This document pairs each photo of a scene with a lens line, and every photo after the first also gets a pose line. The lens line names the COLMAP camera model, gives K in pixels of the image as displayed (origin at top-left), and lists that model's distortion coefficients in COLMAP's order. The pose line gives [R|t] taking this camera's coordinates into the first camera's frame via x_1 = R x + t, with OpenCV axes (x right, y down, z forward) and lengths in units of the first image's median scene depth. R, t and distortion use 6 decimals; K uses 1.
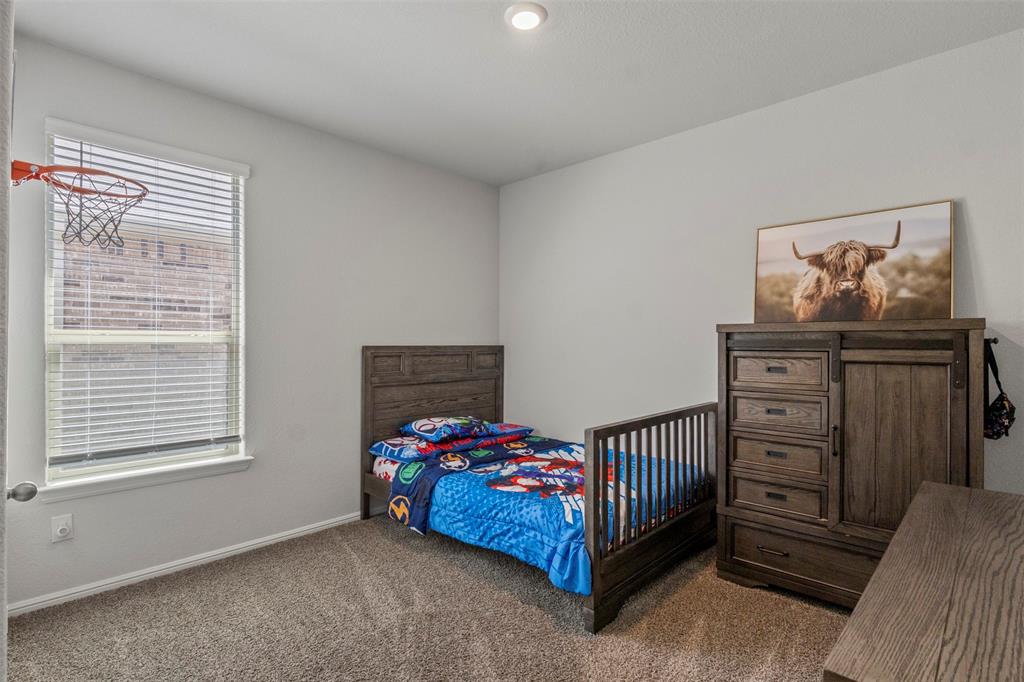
lens RADIAL K [[512.7, 0, 511.2], [0, 512.7, 344.2], [0, 0, 1]] dist [0.021378, 0.000371]
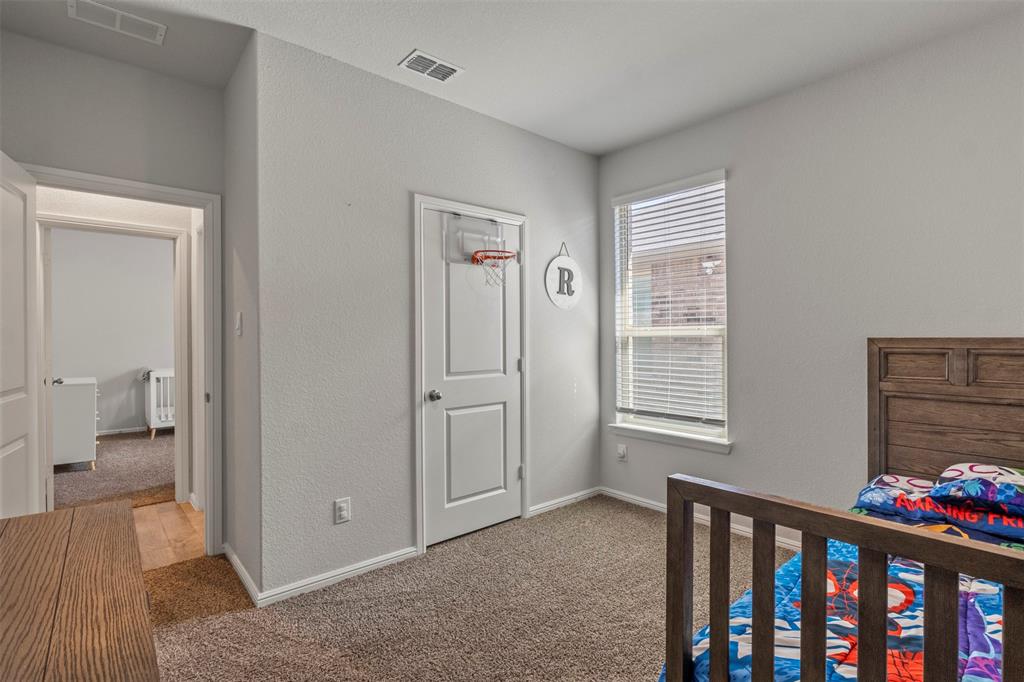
lens RADIAL K [[512.7, 0, 511.6], [0, 512.7, 340.9], [0, 0, 1]] dist [0.021378, 0.000371]
pose [[-0.091429, 0.005511, -0.995796, 0.607763], [0.002202, 0.999983, 0.005332, 0.002625], [0.995809, -0.001705, -0.091440, 0.680765]]
